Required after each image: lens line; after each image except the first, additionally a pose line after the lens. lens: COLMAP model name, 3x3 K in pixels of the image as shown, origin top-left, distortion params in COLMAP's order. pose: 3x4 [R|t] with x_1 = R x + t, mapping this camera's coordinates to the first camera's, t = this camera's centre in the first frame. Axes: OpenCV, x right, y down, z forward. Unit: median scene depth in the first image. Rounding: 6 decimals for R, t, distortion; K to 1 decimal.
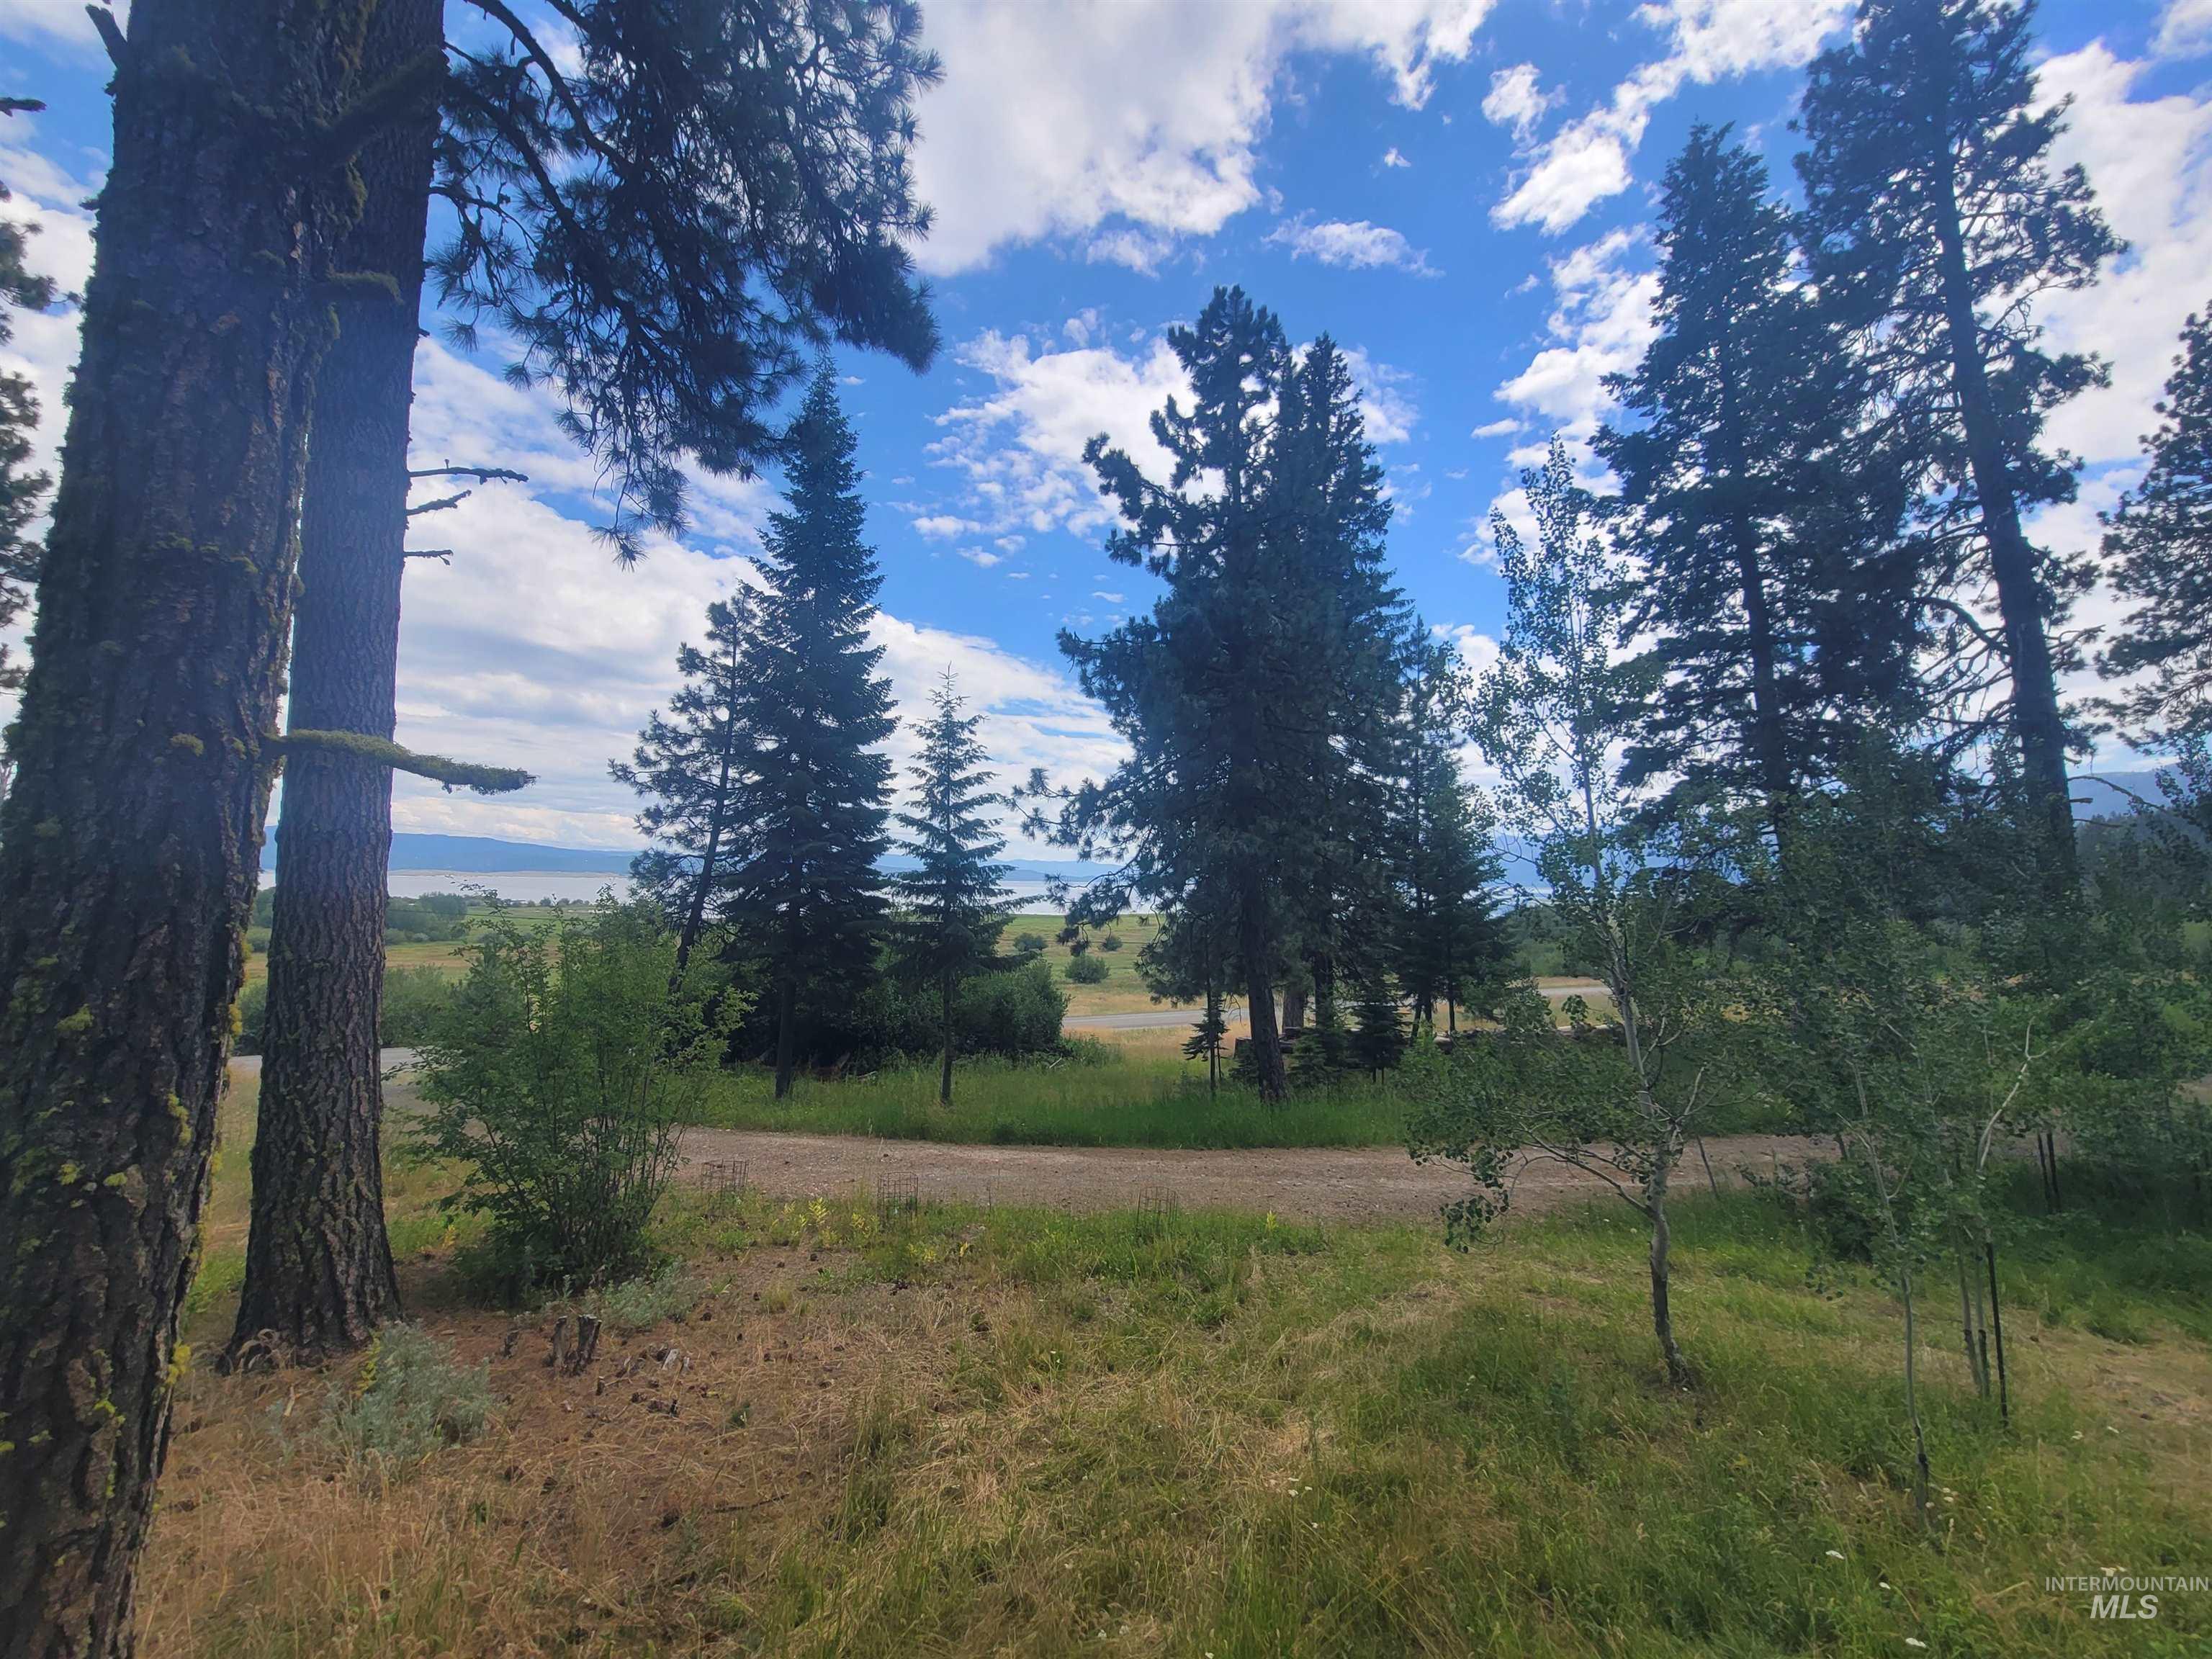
lens RADIAL K [[895.7, 0, 1105.6], [0, 895.7, 833.7], [0, 0, 1]] dist [-0.008231, 0.004607]
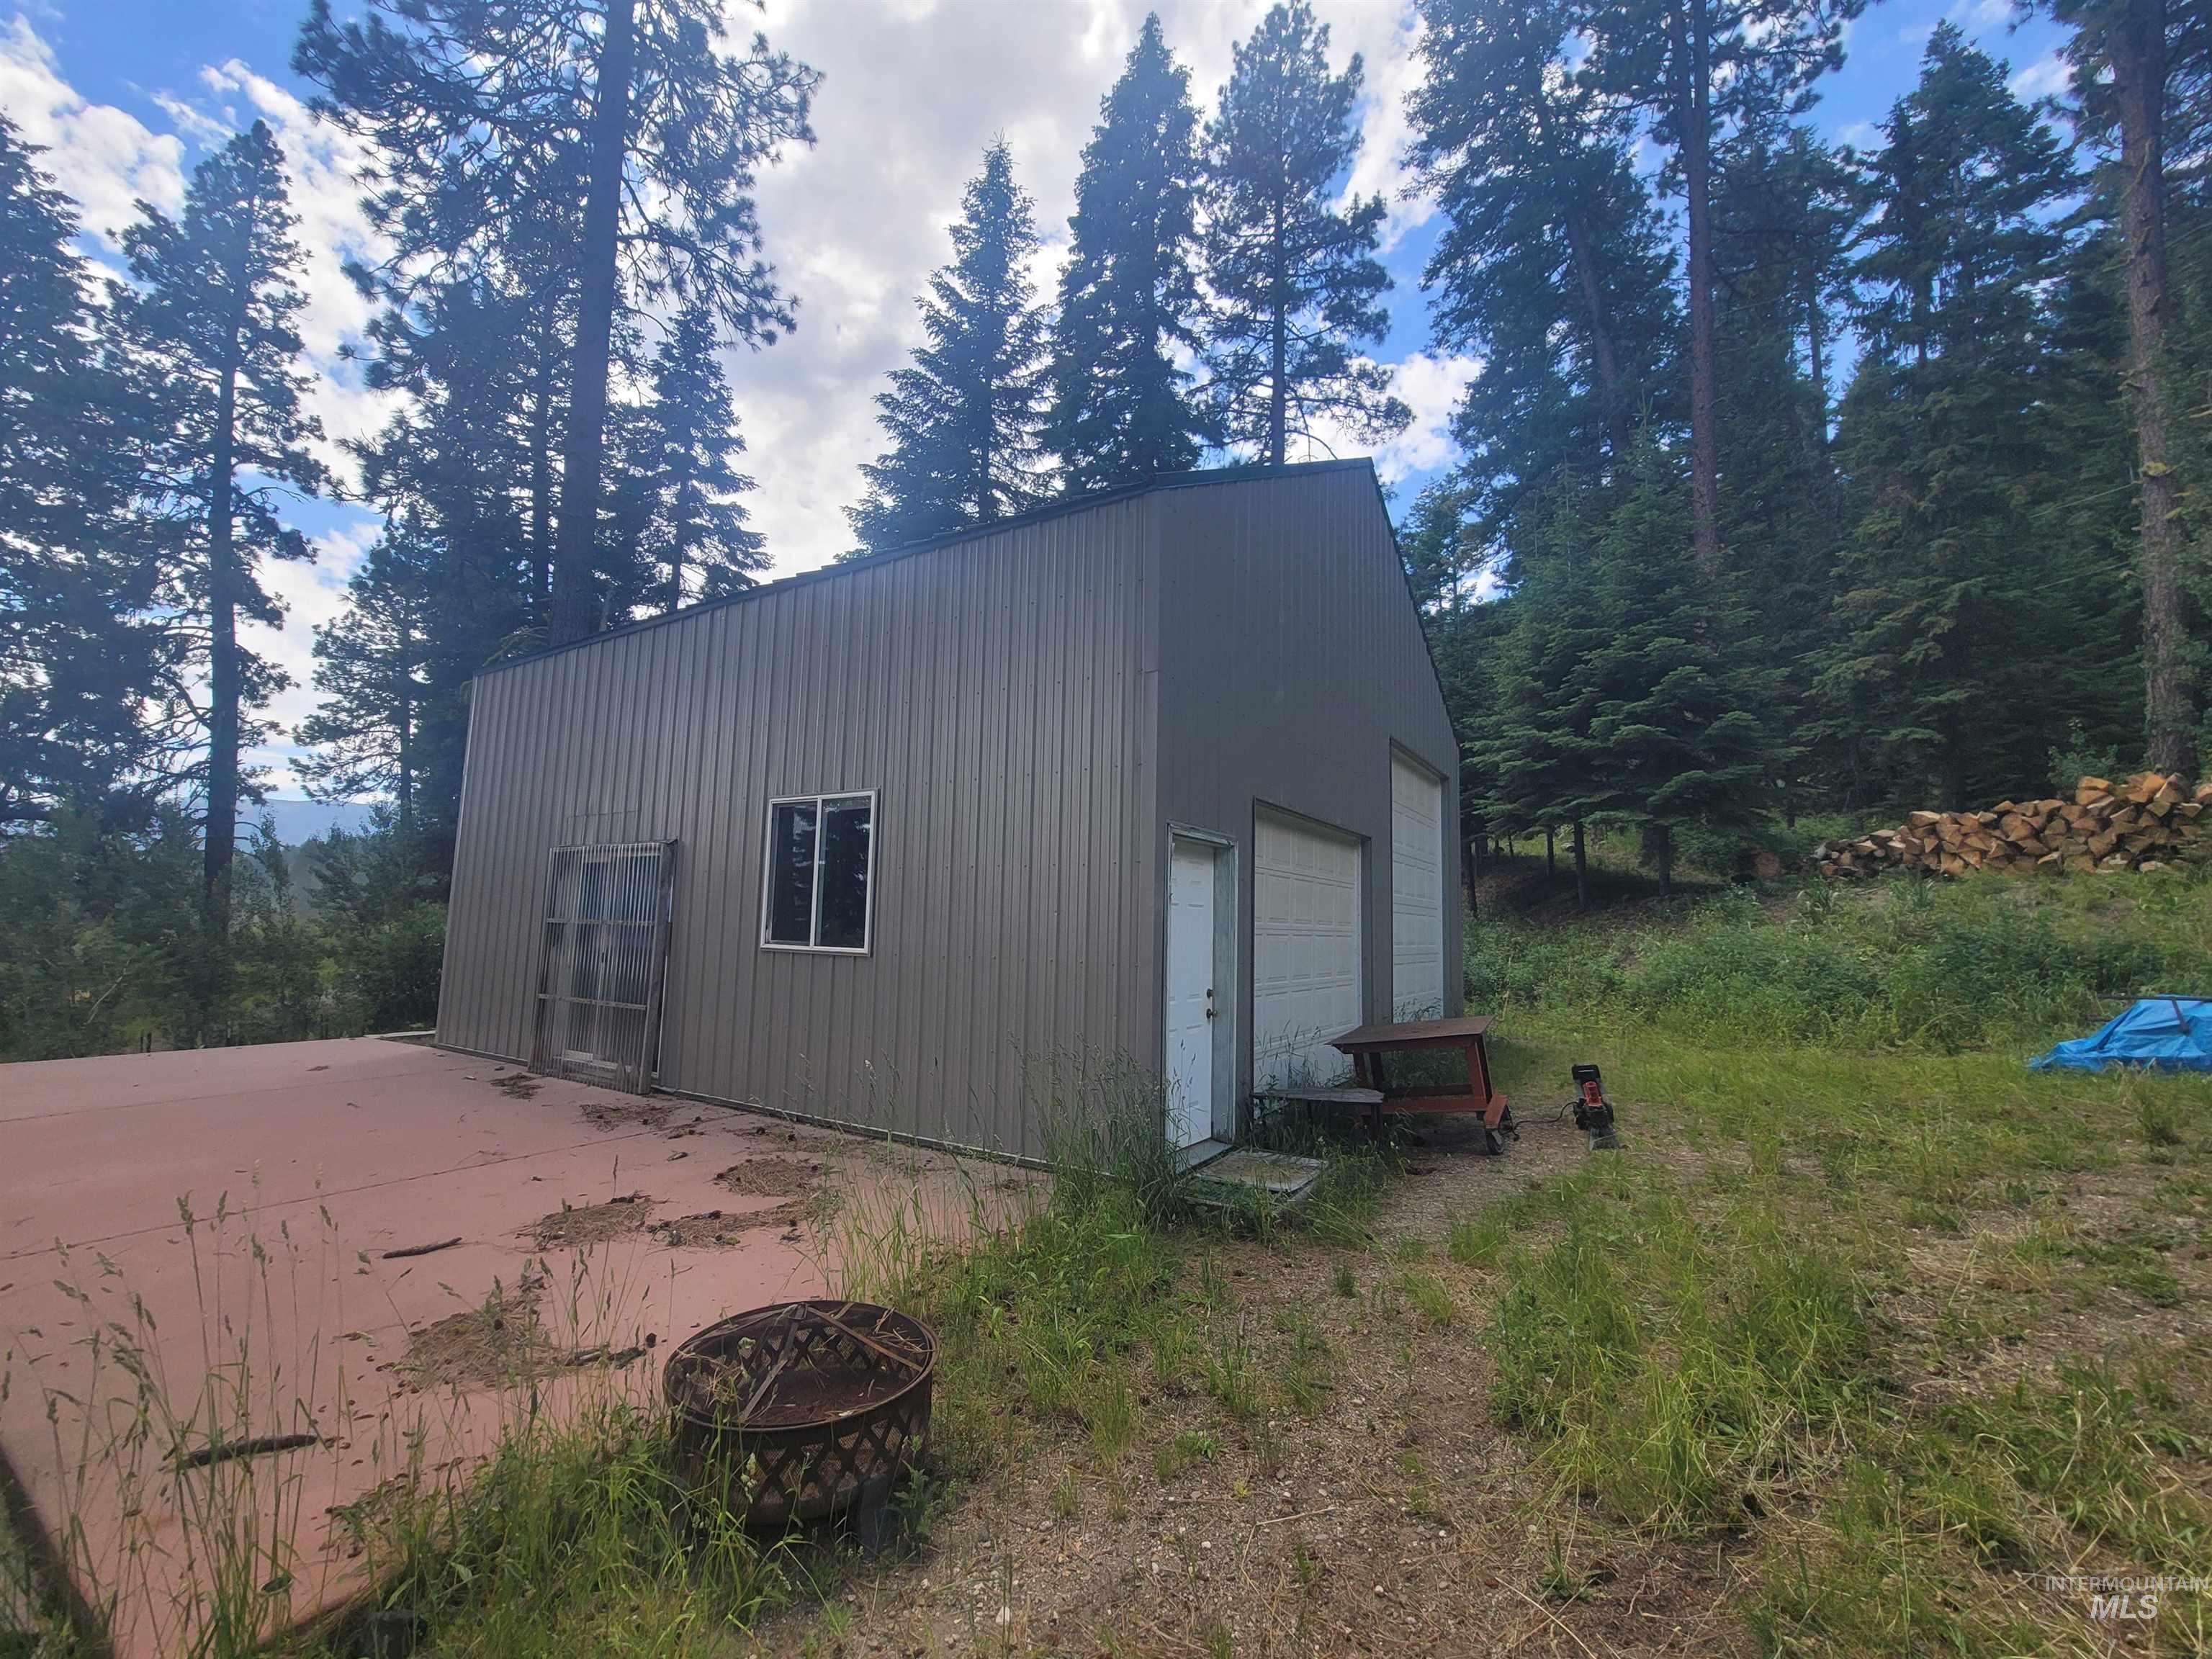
lens RADIAL K [[895.7, 0, 1102.6], [0, 895.7, 829.4], [0, 0, 1]] dist [-0.008231, 0.004607]
pose [[0.013462, 0.097063, 0.995187, -0.308948], [-0.081523, 0.992071, -0.095656, -0.021276], [-0.996581, -0.079843, 0.021268, -0.387391]]
